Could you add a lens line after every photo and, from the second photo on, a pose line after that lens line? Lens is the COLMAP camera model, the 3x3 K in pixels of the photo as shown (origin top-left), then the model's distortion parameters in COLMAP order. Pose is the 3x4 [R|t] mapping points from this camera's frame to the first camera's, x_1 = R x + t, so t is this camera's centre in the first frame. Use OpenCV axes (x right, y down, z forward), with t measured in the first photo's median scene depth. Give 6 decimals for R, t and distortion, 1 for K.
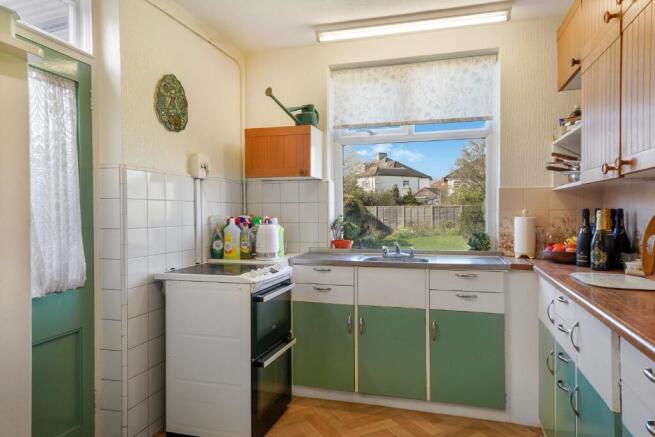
lens RADIAL K [[437.4, 0, 327.5], [0, 437.4, 218.5], [0, 0, 1]] dist [0.098386, 0.000479]
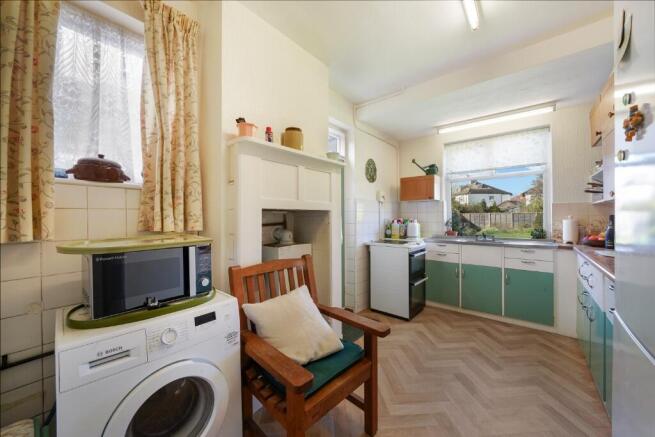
lens RADIAL K [[244.1, 0, 326.8], [0, 244.1, 215.7], [0, 0, 1]] dist [-0.001052, -0.000165]
pose [[0.914178, -0.001973, -0.405307, -0.037134], [-0.006120, 0.999807, -0.018671, 0.004547], [0.405266, 0.019549, 0.913990, -0.246708]]
